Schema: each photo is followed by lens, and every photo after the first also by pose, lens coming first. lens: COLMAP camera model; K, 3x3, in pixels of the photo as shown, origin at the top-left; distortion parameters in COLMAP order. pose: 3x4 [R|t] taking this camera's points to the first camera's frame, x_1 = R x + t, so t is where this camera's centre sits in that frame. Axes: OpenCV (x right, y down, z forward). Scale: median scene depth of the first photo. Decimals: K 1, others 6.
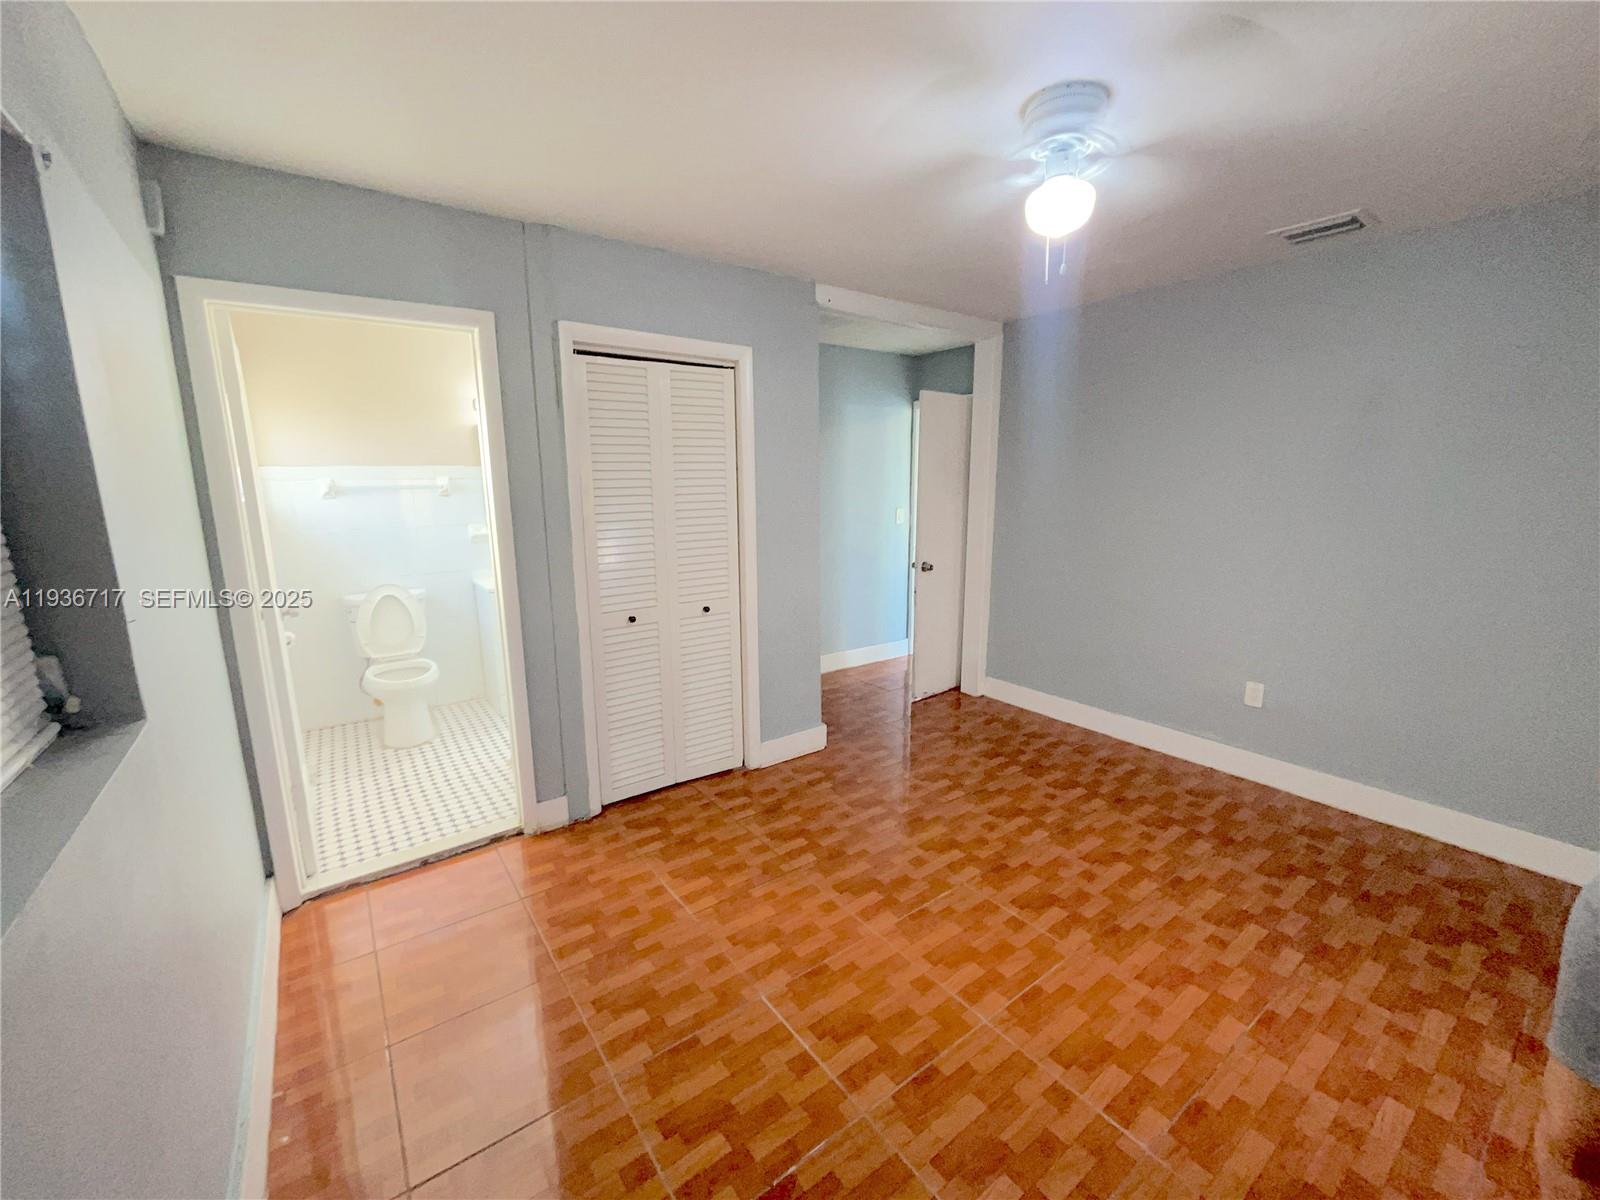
lens RADIAL K [[662.1, 0, 800.0], [0, 662.1, 600.0], [0, 0, 1]] dist [-0.000613, 0.000006]
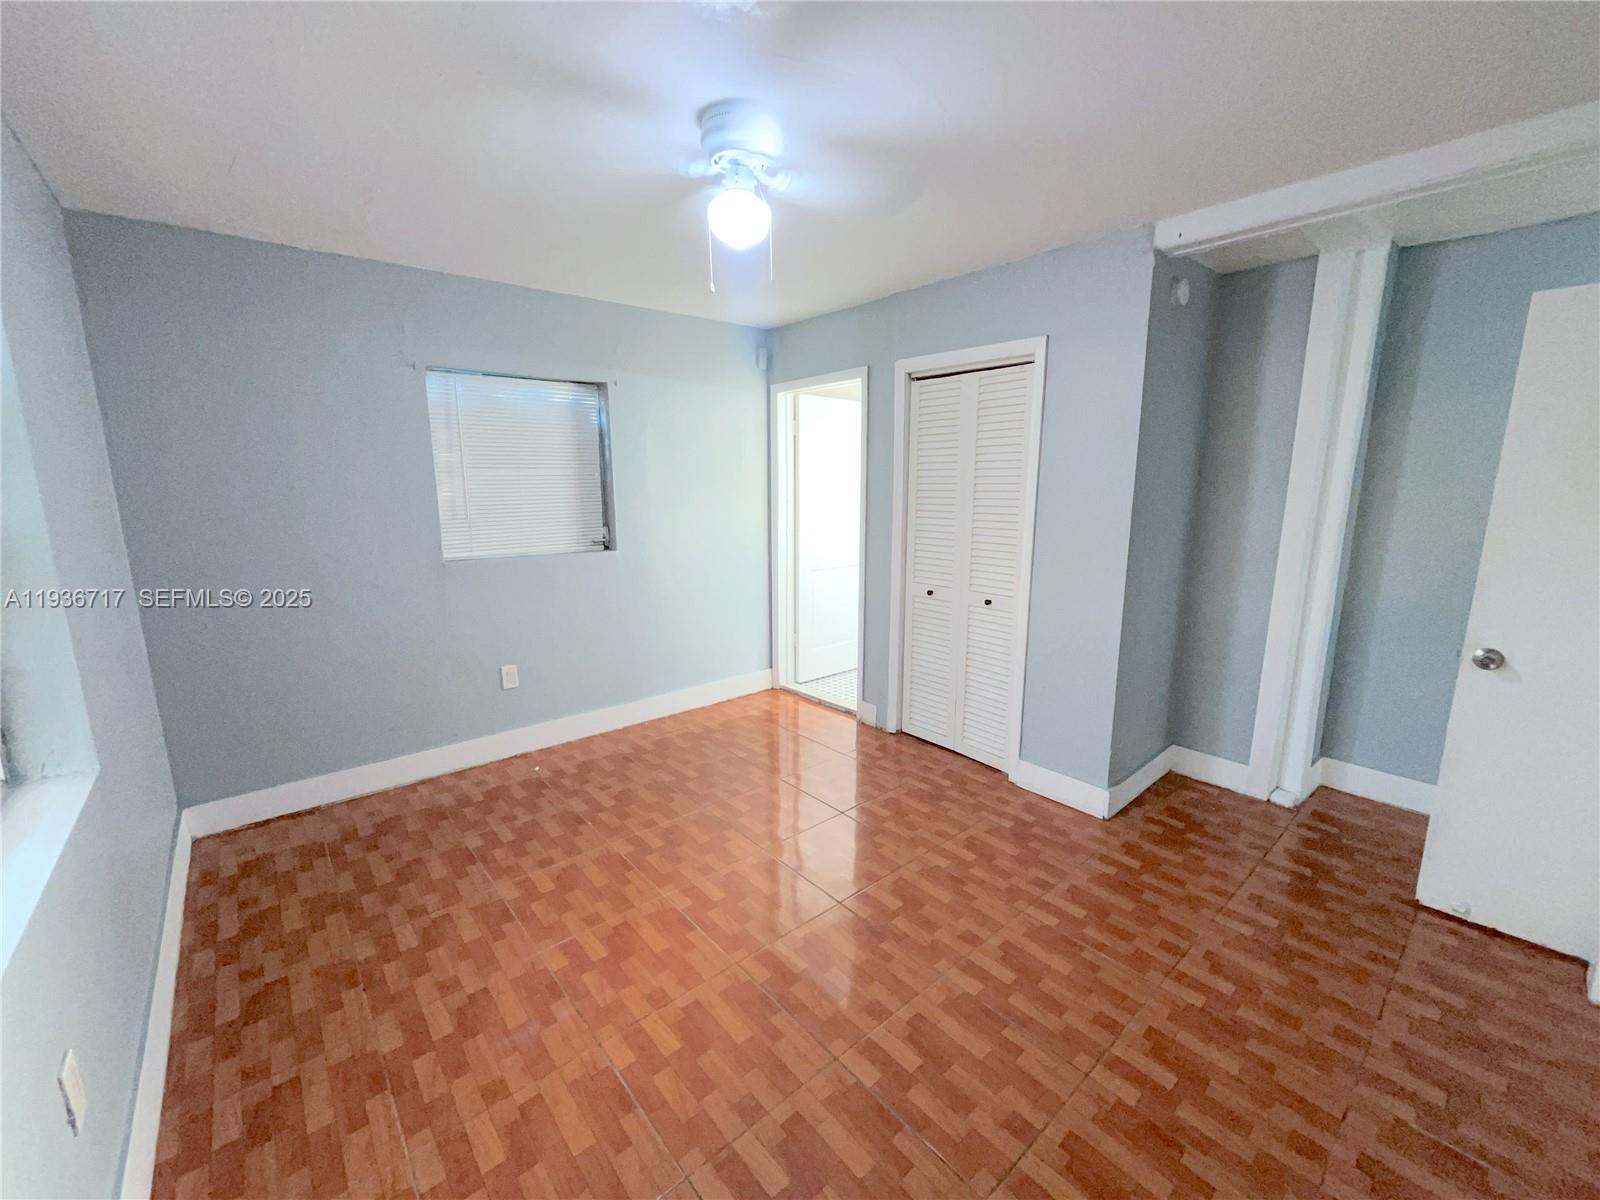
lens RADIAL K [[643.9, 0, 806.0], [0, 643.9, 623.7], [0, 0, 1]] dist [-0.009286, -0.000063]
pose [[0.076475, 0.227135, -0.970856, 1.020337], [-0.183256, 0.960322, 0.210235, -0.144927], [0.980086, 0.161837, 0.115065, 0.749696]]
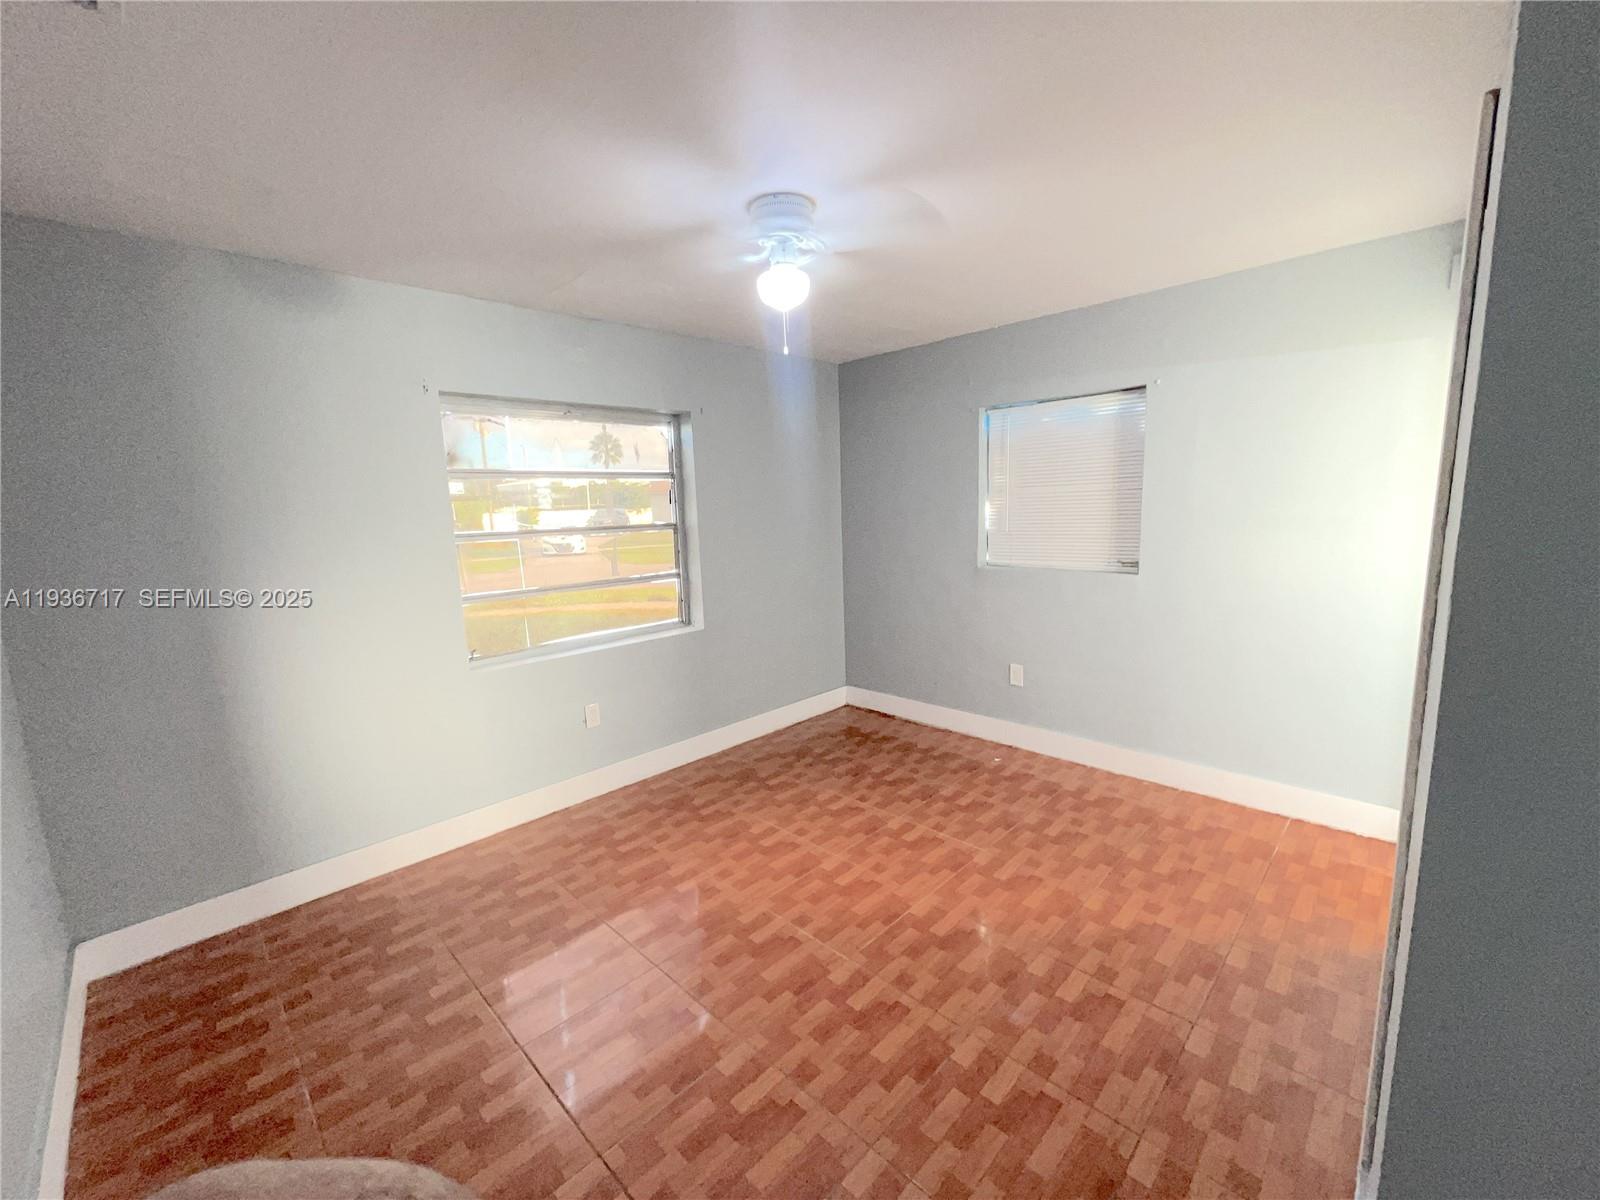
lens RADIAL K [[651.1, 0, 792.8], [0, 651.1, 612.6], [0, 0, 1]] dist [-0.004870, -0.000259]
pose [[-0.988787, 0.065464, -0.134217, 0.393284], [0.015467, 0.938853, 0.343971, -0.299550], [0.148528, 0.338038, -0.929338, 1.584436]]
